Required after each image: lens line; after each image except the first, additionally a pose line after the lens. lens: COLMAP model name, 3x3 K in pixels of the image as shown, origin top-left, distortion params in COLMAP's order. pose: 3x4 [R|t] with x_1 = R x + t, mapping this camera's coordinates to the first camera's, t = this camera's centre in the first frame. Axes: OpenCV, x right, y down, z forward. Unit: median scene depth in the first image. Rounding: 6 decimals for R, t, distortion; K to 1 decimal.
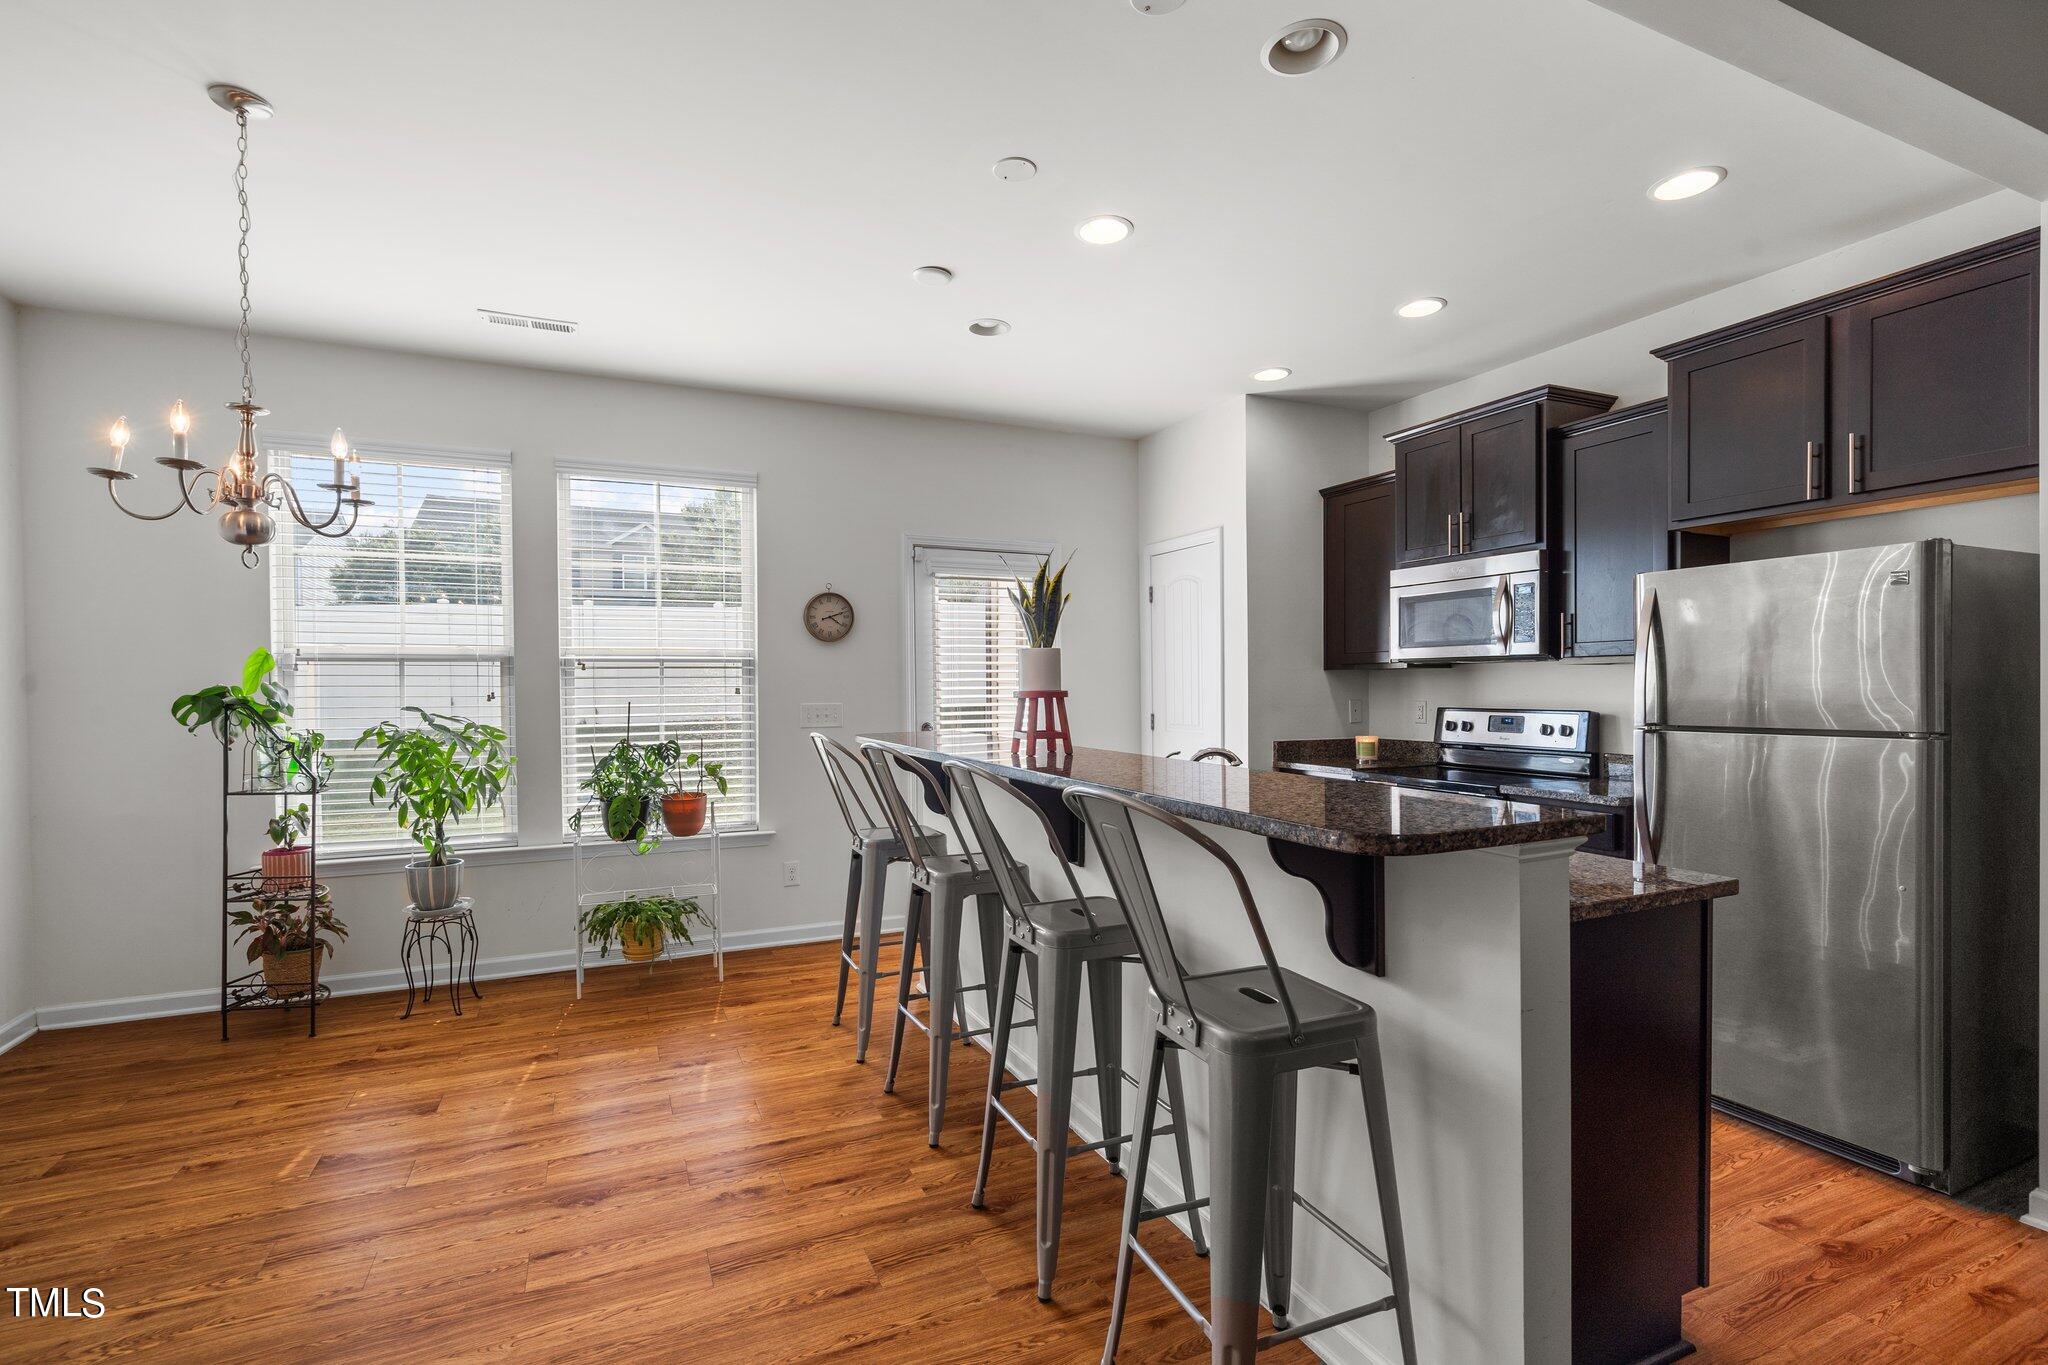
lens RADIAL K [[935.4, 0, 1014.6], [0, 935.4, 696.8], [0, 0, 1]] dist [-0.003963, 0.001626]
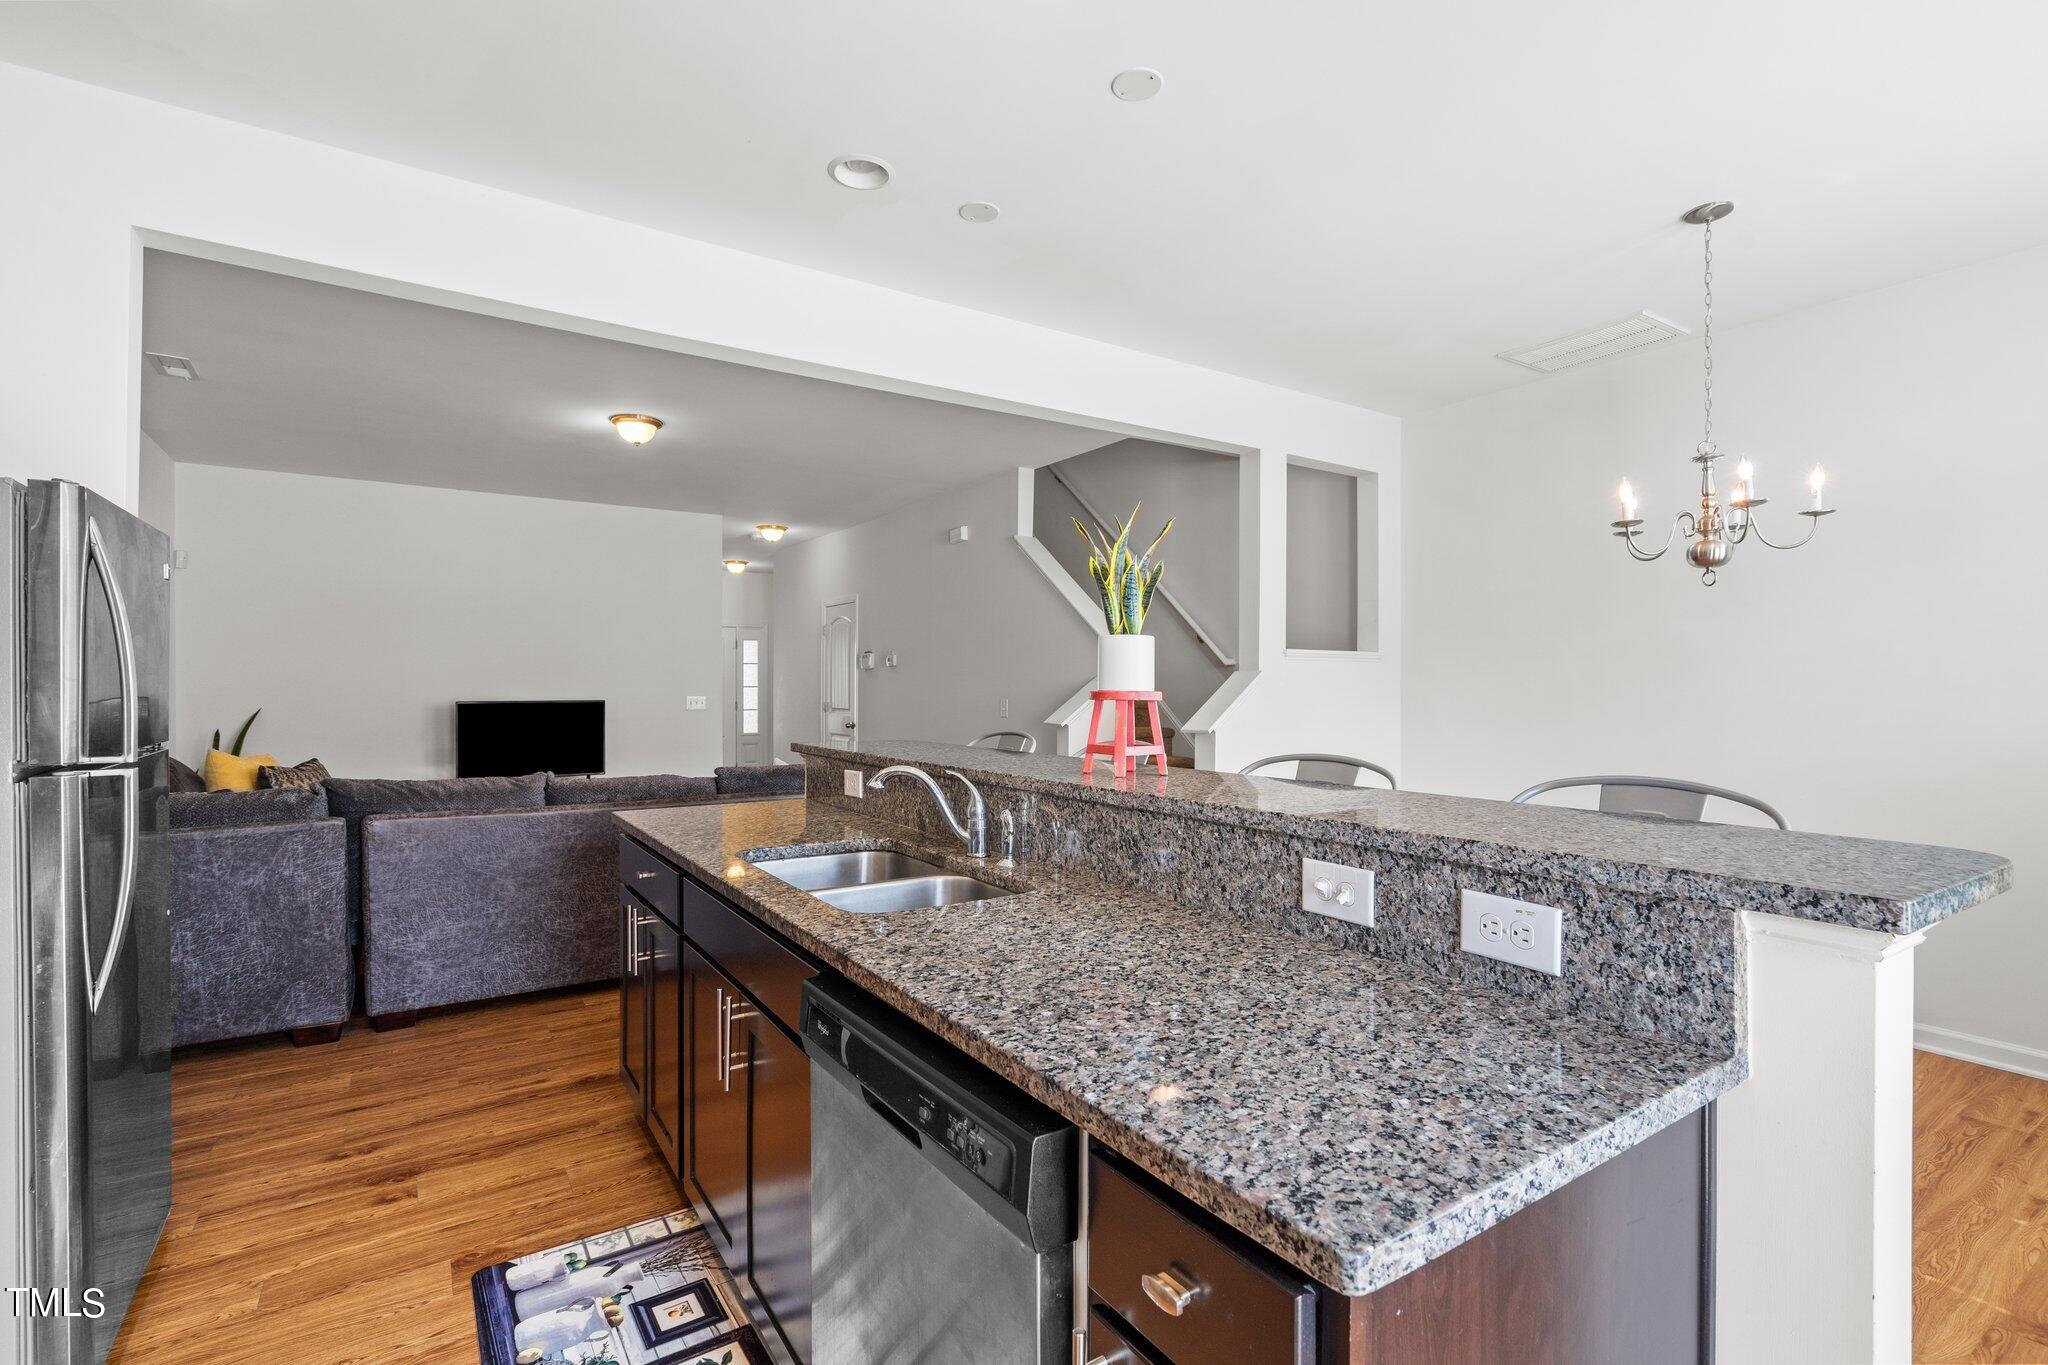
lens RADIAL K [[935.4, 0, 1018.2], [0, 935.4, 686.3], [0, 0, 1]] dist [-0.003963, 0.001626]
pose [[-0.987480, 0.006496, -0.157610, 0.171044], [0.003922, 0.999854, 0.016639, -0.017174], [0.157695, 0.015812, -0.987361, 1.268685]]
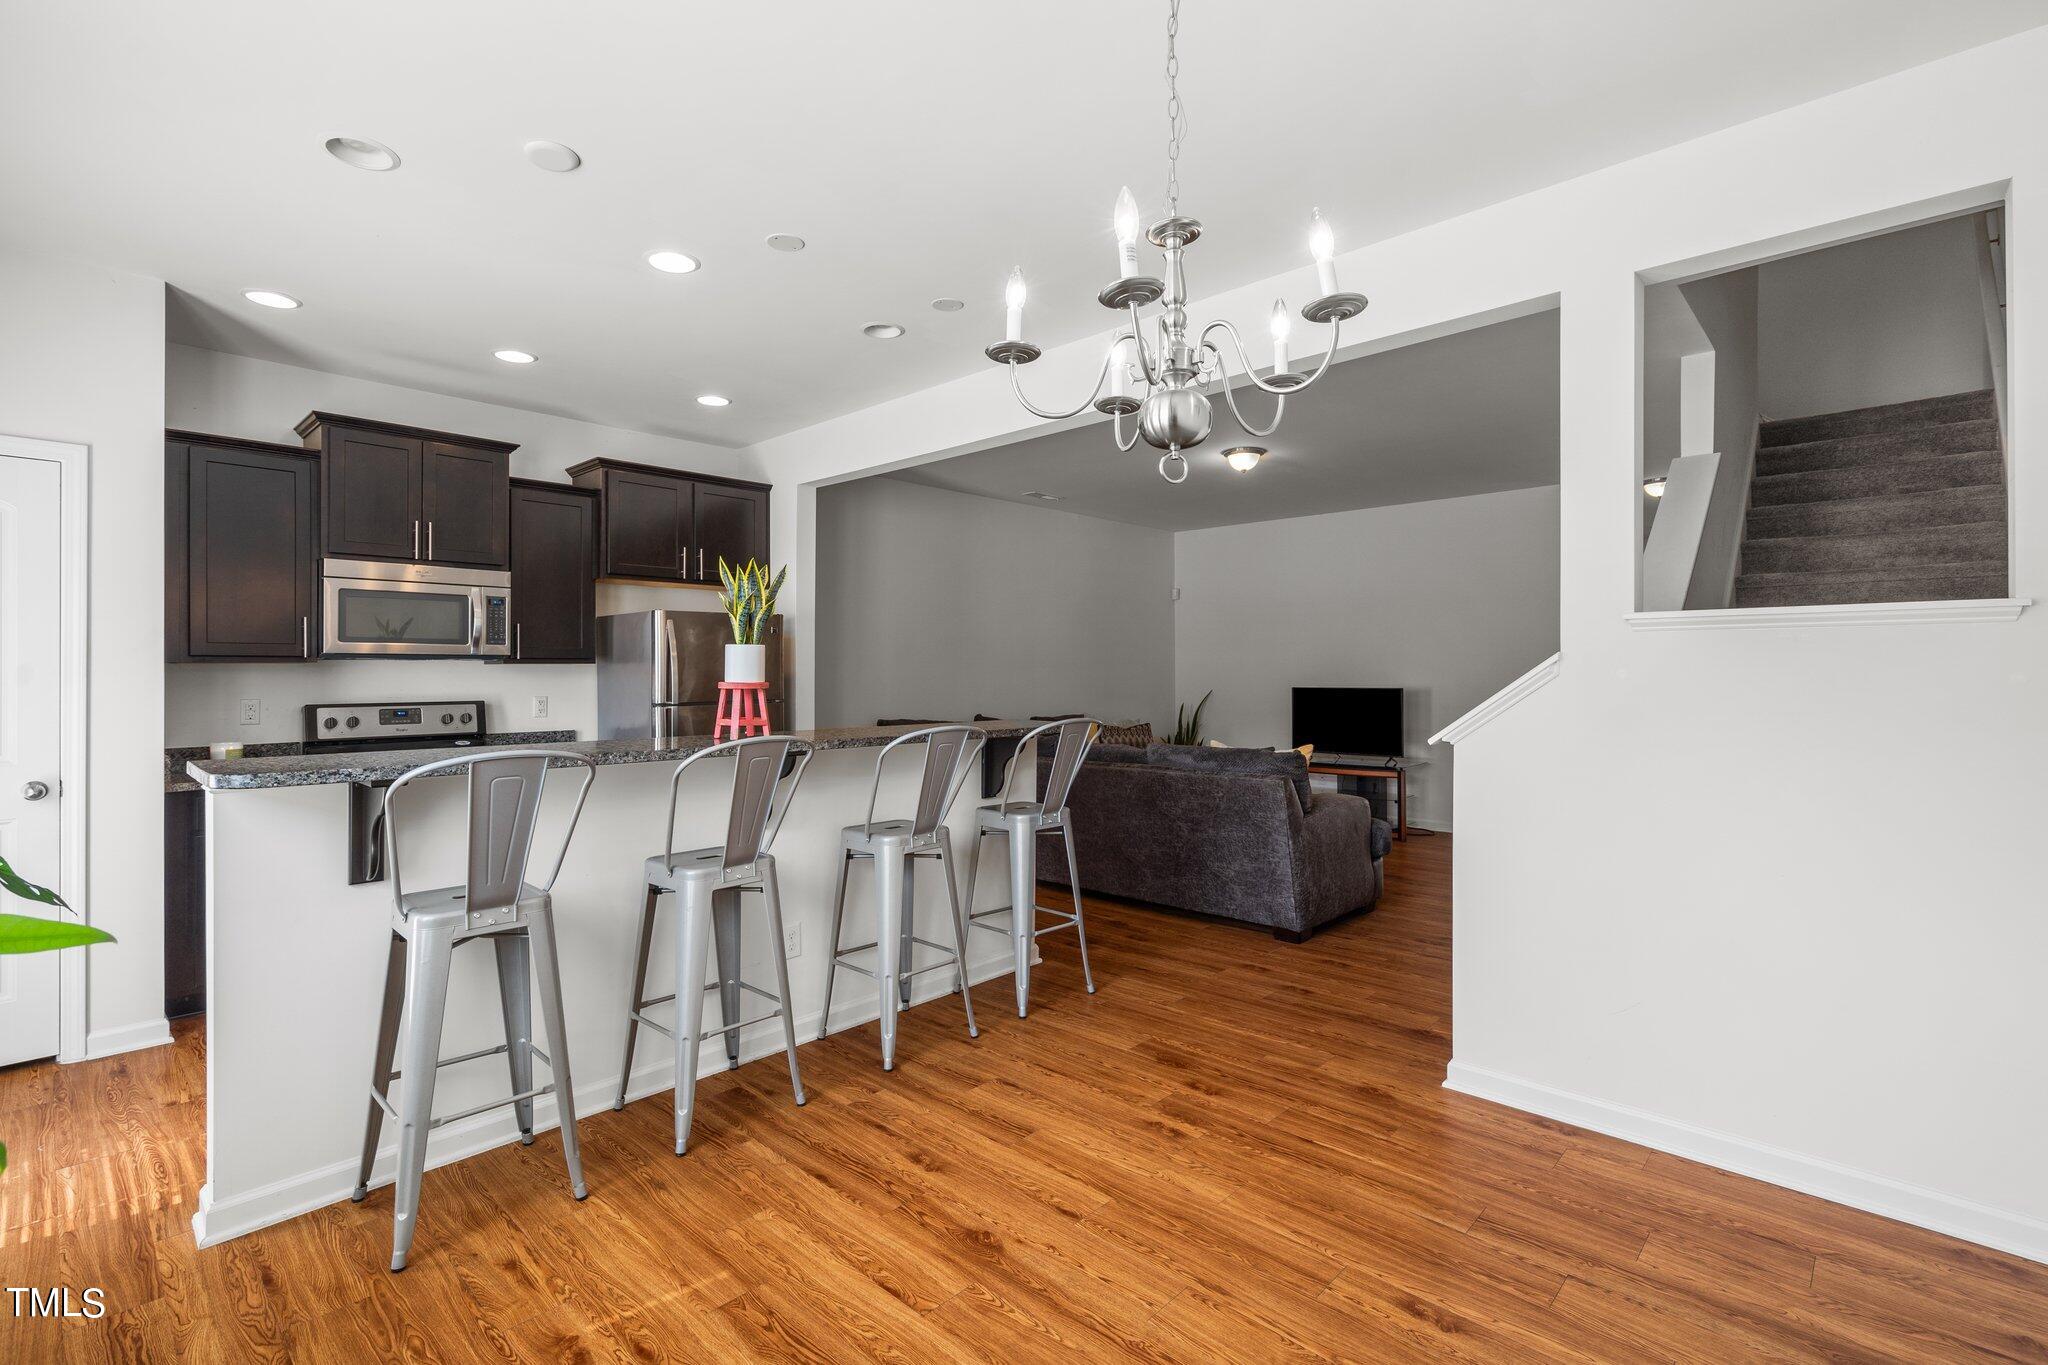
lens RADIAL K [[935.4, 0, 1020.6], [0, 935.4, 670.8], [0, 0, 1]] dist [-0.003963, 0.001626]
pose [[-0.380387, 0.010626, 0.924766, -0.828106], [0.019317, 0.999807, -0.003542, -0.007059], [-0.924626, 0.016516, -0.380519, 0.817111]]
